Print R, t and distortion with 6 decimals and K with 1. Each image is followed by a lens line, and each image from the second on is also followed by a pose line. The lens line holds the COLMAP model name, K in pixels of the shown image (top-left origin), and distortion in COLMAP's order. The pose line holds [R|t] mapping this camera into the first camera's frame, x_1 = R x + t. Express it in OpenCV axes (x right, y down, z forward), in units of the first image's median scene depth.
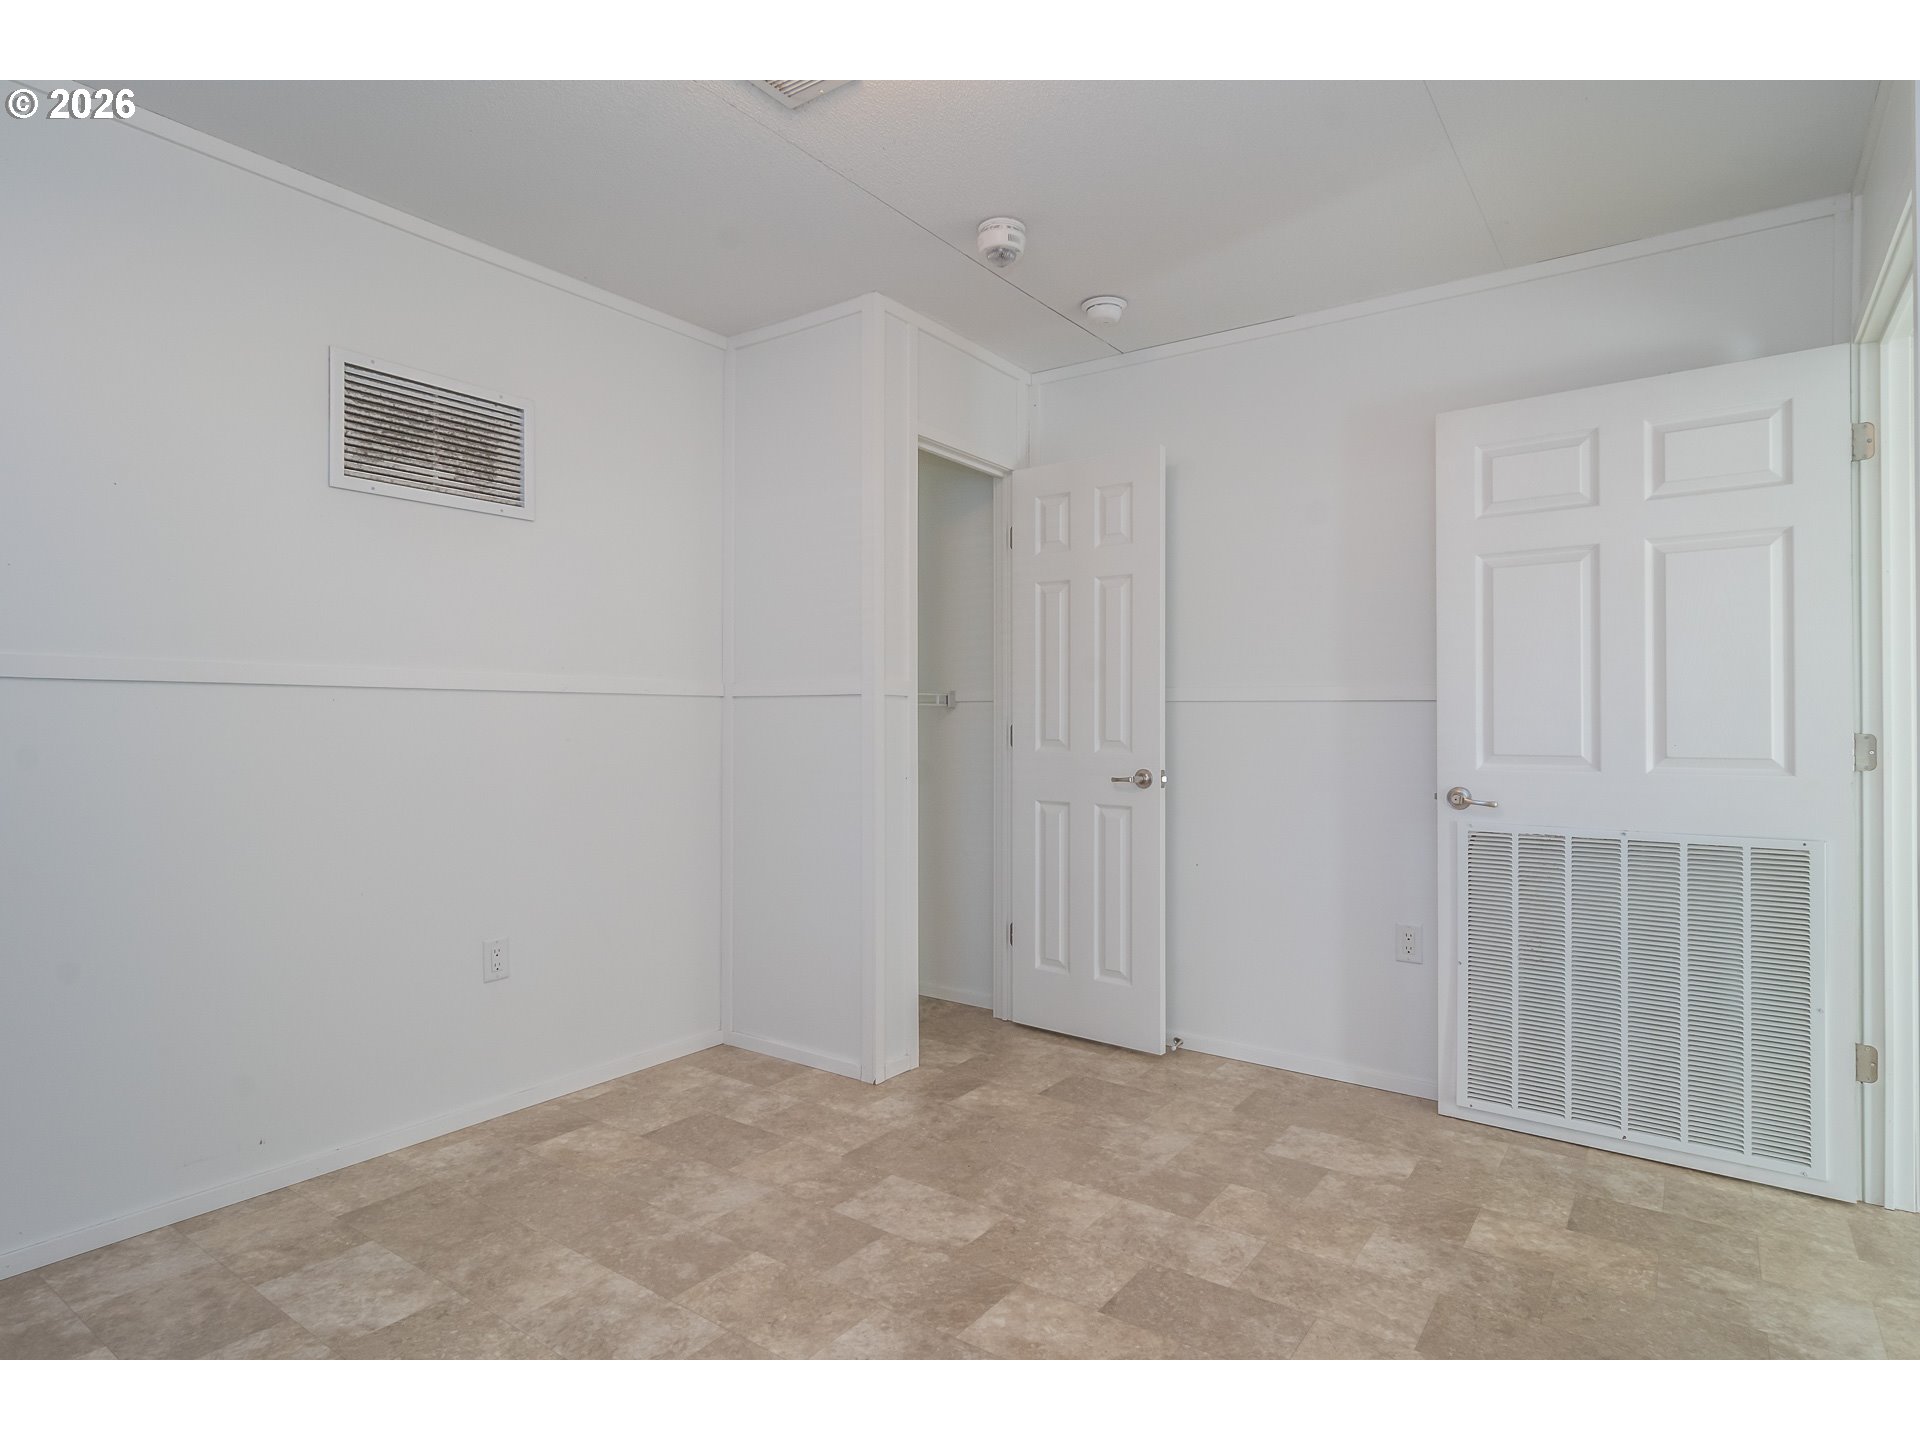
lens RADIAL K [[1030.4, 0, 960.7], [0, 1030.4, 694.2], [0, 0, 1]] dist [0.003304, 0.001646]
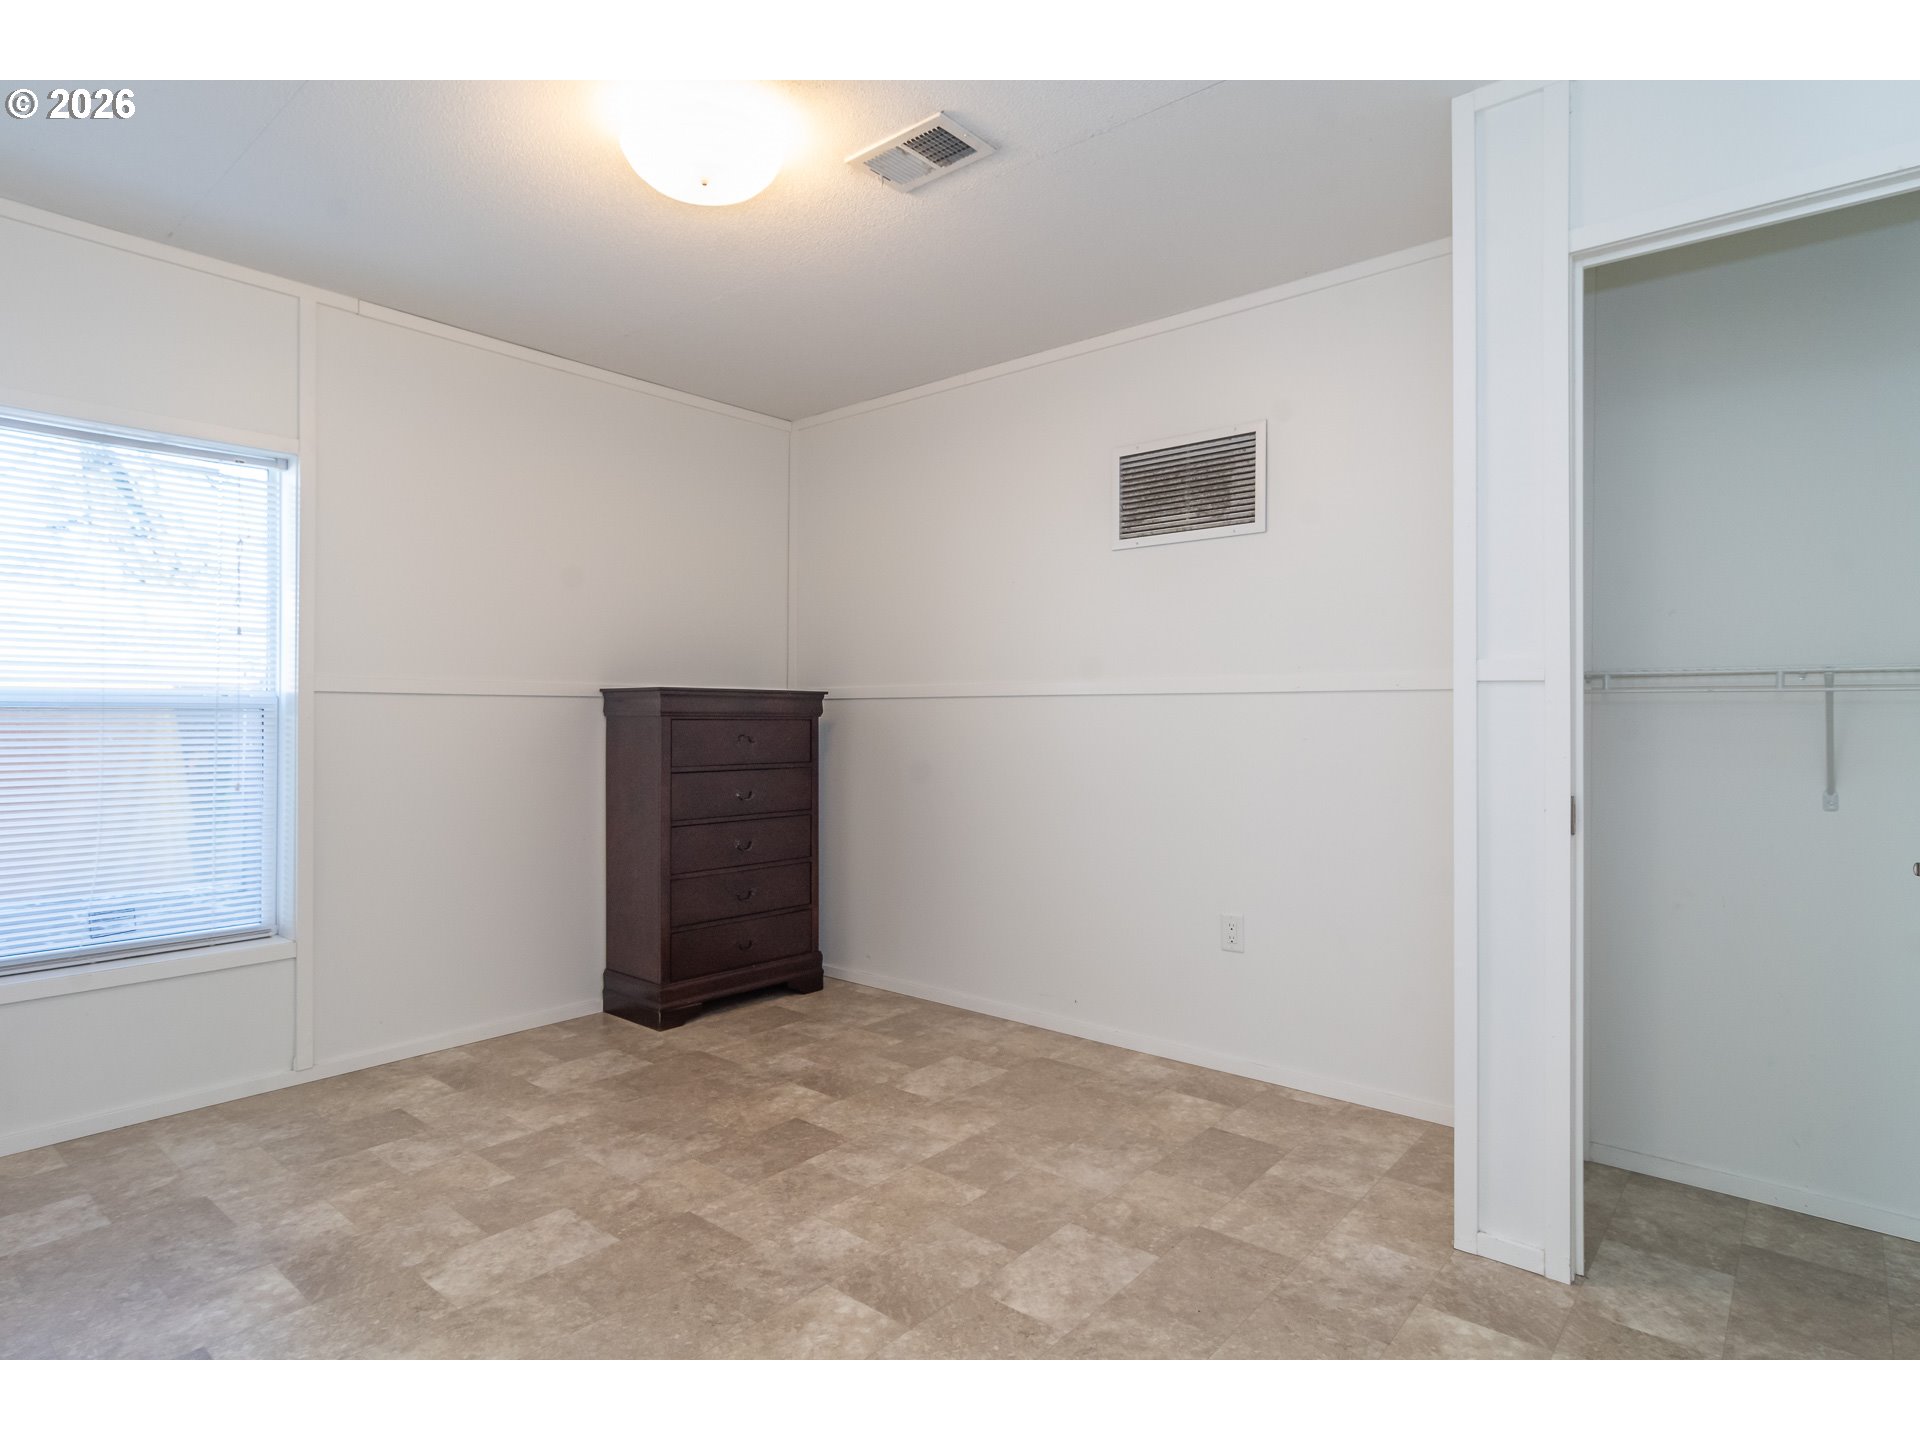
lens RADIAL K [[1030.4, 0, 953.0], [0, 1030.4, 692.0], [0, 0, 1]] dist [0.003304, 0.001646]
pose [[-0.074382, -0.028616, -0.996819, 0.785730], [0.022081, 0.999296, -0.030335, 0.026180], [0.996985, -0.024268, -0.073698, 0.889124]]
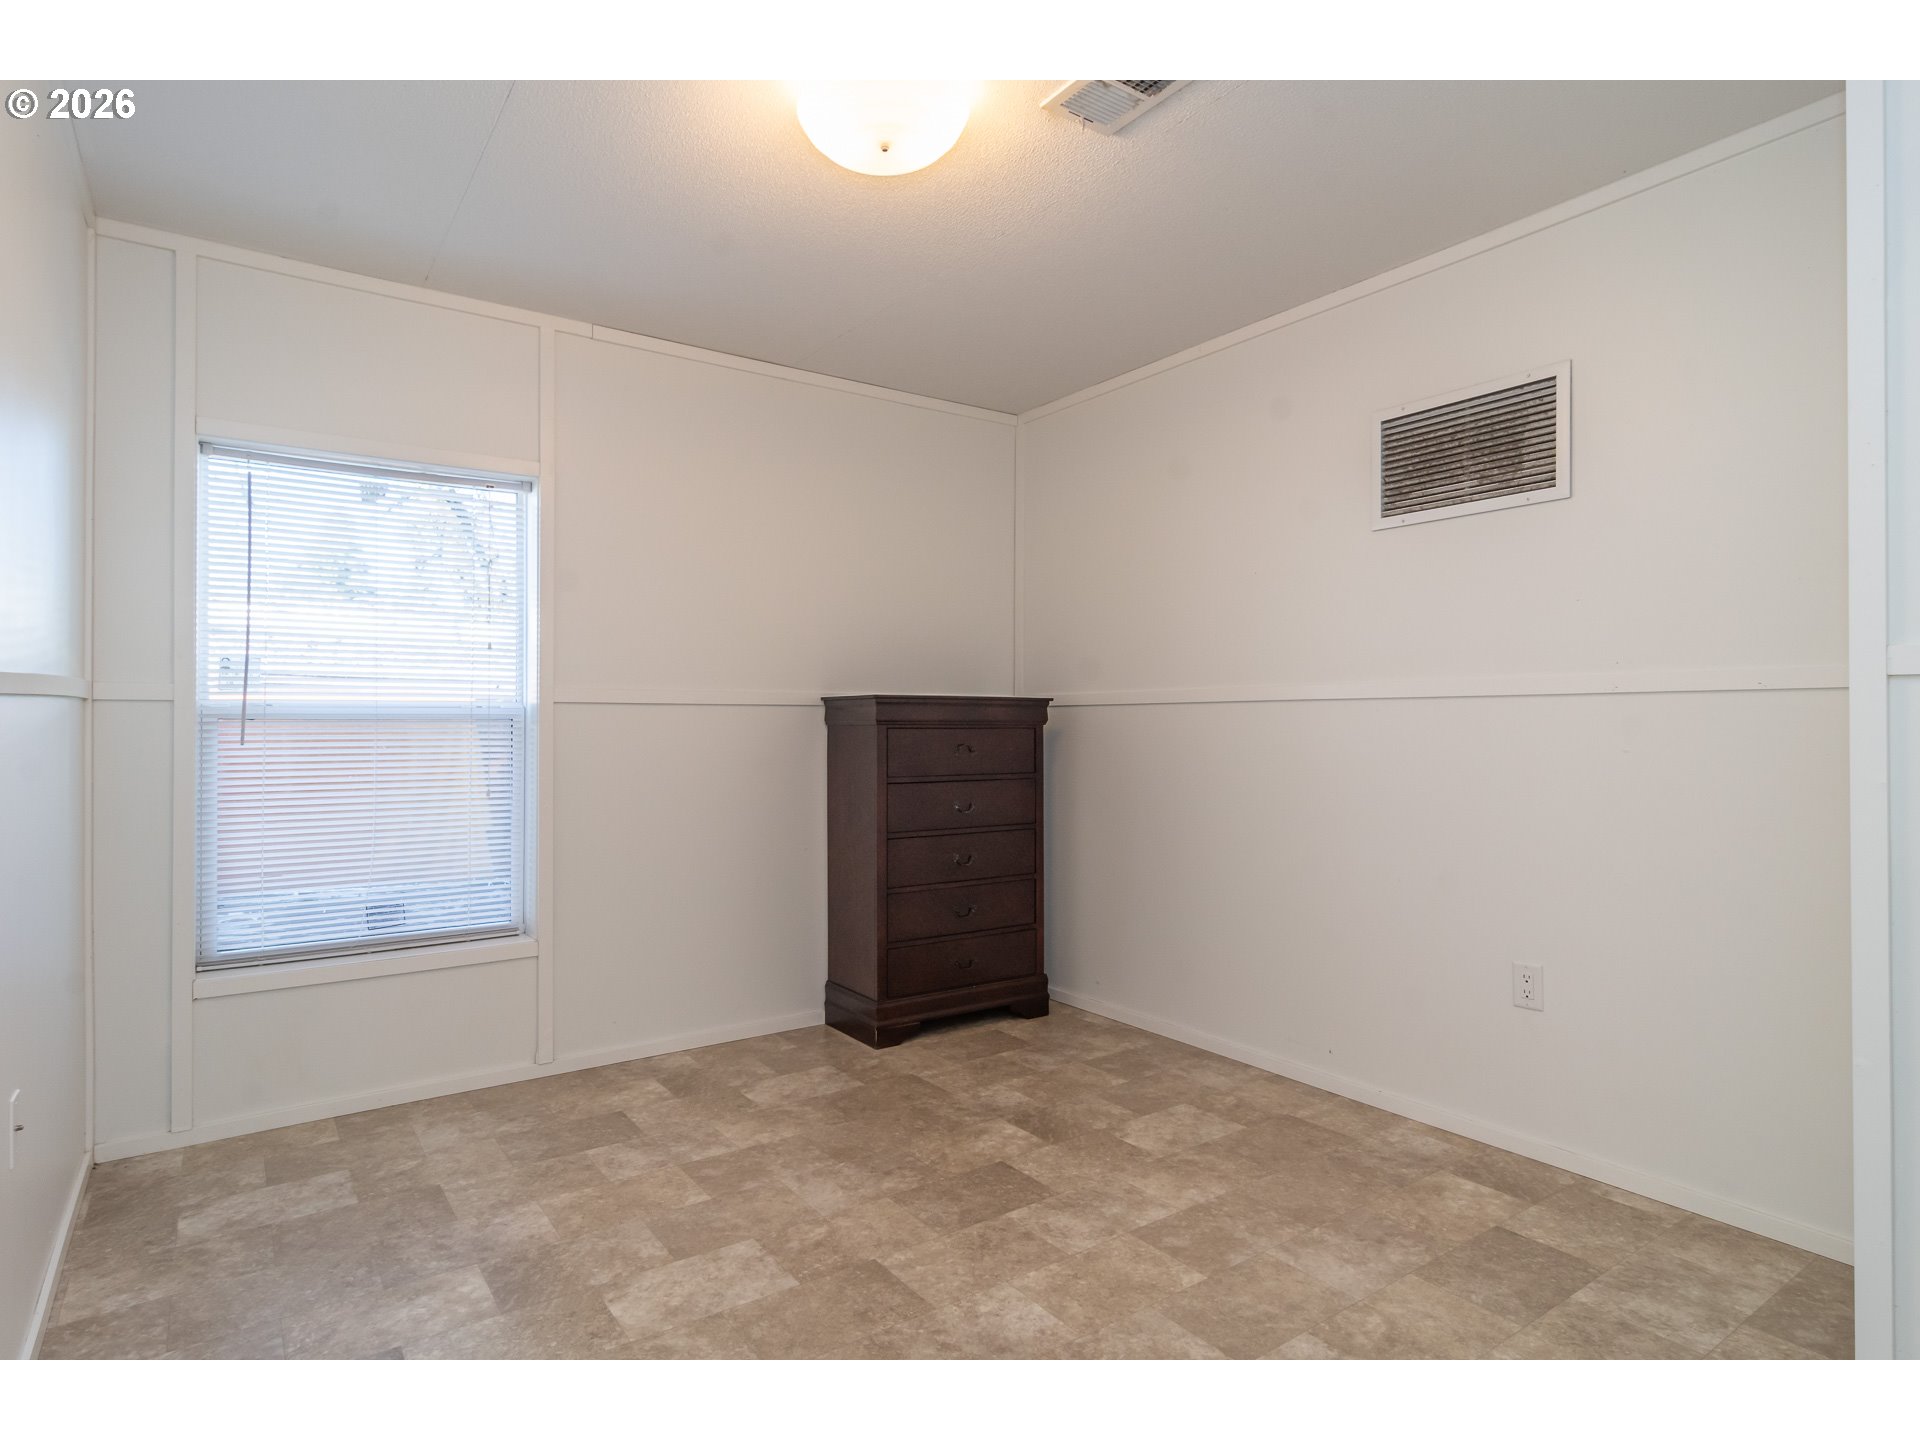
lens RADIAL K [[1030.4, 0, 955.4], [0, 1030.4, 706.5], [0, 0, 1]] dist [0.003304, 0.001646]
pose [[-0.321621, -0.019735, -0.946663, 0.672221], [0.022311, 0.999347, -0.028414, 0.024252], [0.946606, -0.030259, -0.320970, 0.925952]]
